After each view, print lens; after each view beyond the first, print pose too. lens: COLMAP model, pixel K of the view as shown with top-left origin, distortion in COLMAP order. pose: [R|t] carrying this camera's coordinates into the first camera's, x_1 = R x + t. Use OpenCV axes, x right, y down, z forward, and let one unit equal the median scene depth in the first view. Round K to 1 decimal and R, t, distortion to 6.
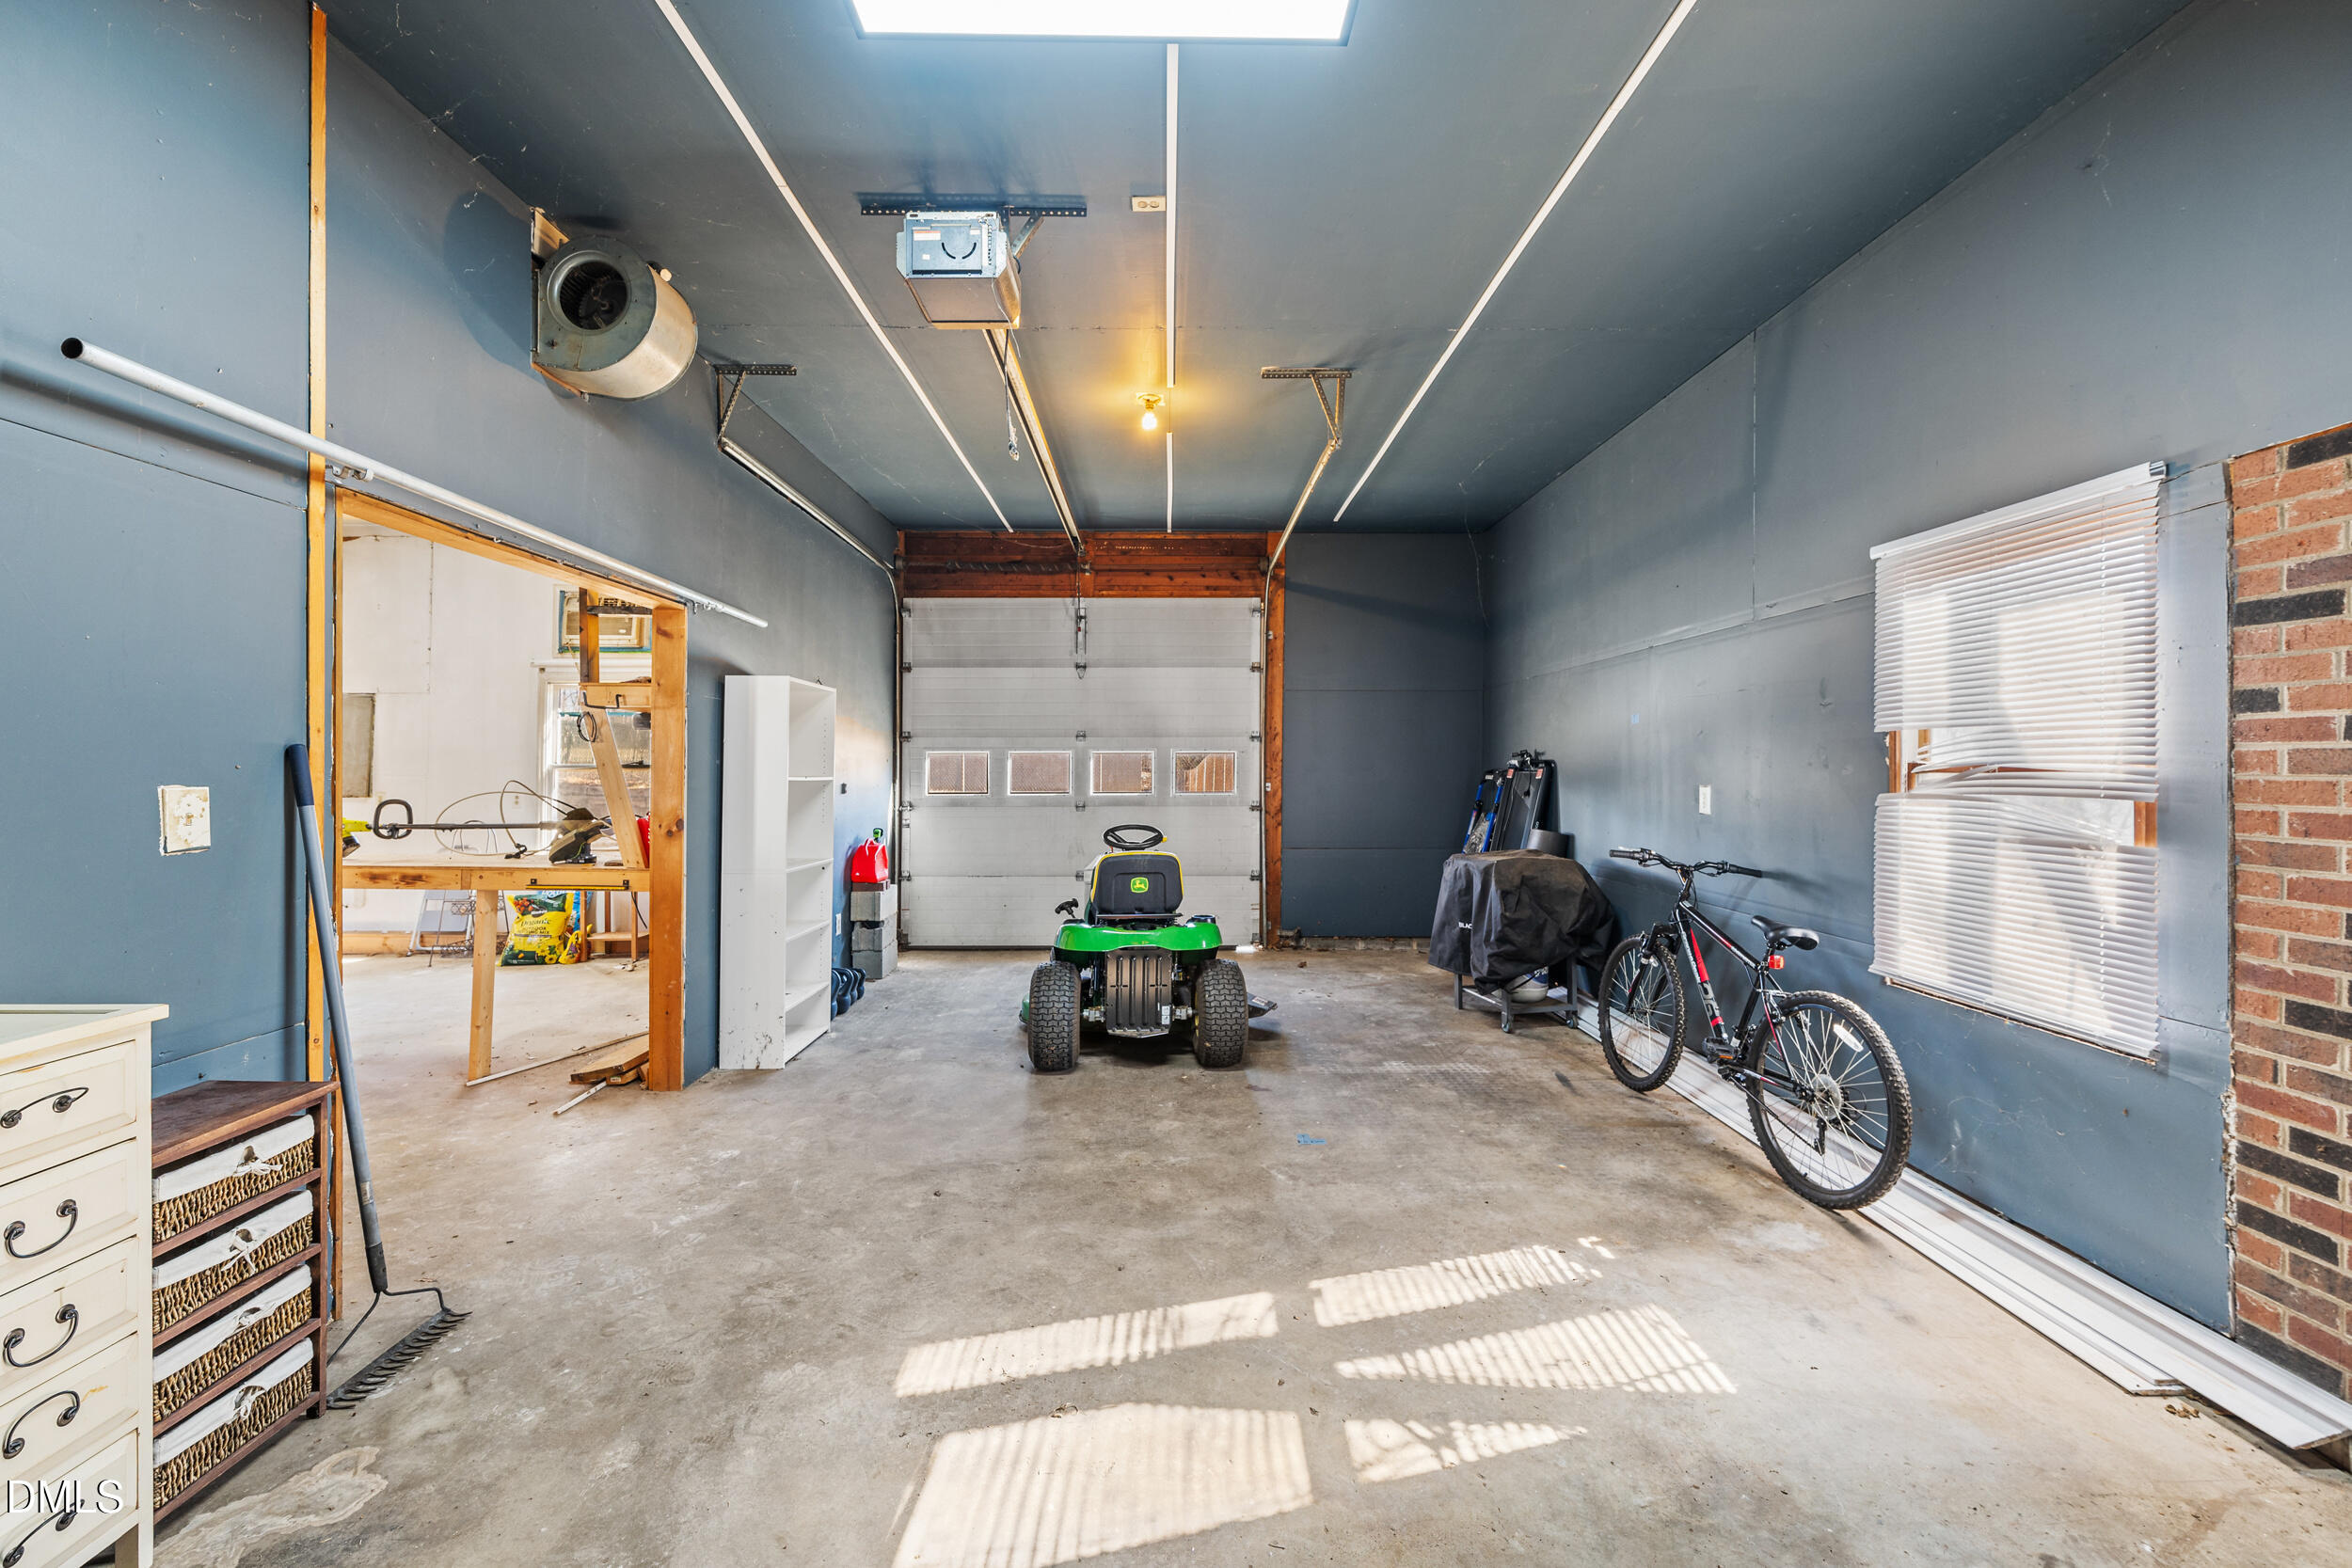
lens RADIAL K [[930.5, 0, 1173.9], [0, 930.5, 774.8], [0, 0, 1]] dist [-0.000981, -0.000028]
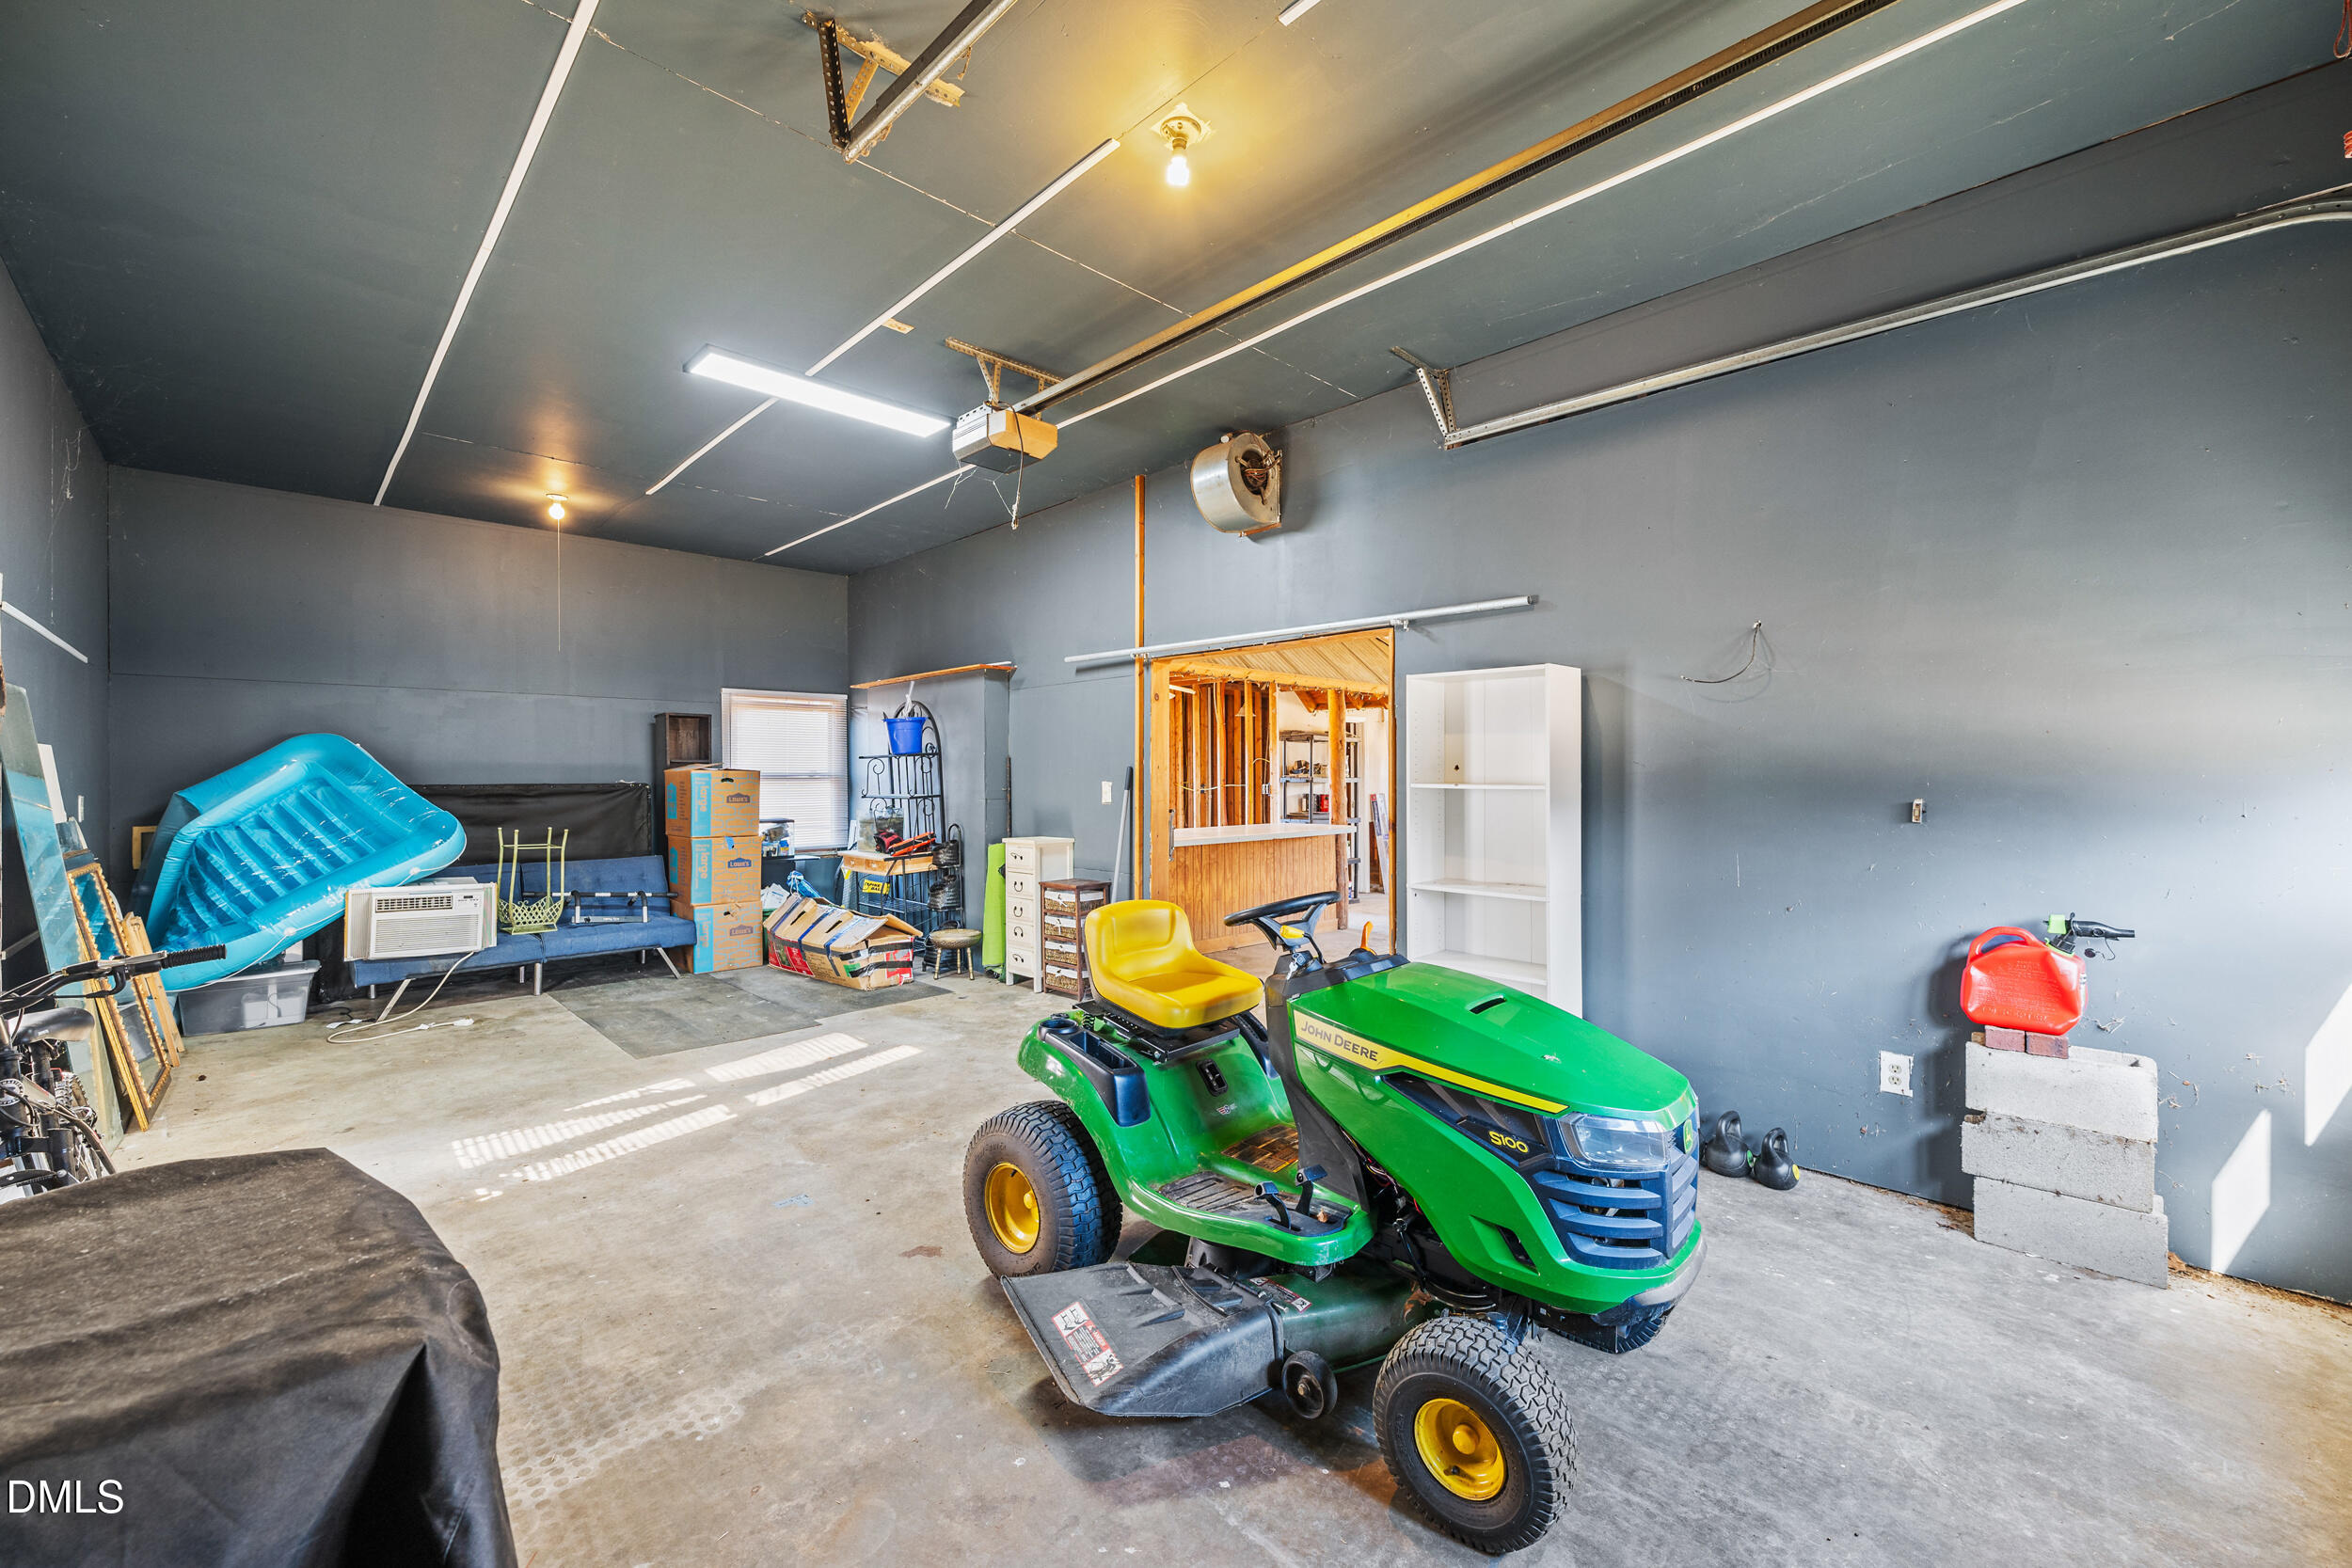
lens RADIAL K [[930.5, 0, 1173.9], [0, 930.5, 774.8], [0, 0, 1]] dist [-0.000981, -0.000028]
pose [[-0.721135, -0.000219, -0.692795, 0.725472], [-0.003813, 0.999986, 0.003653, -0.019294], [0.692785, 0.005276, -0.721125, 2.745171]]
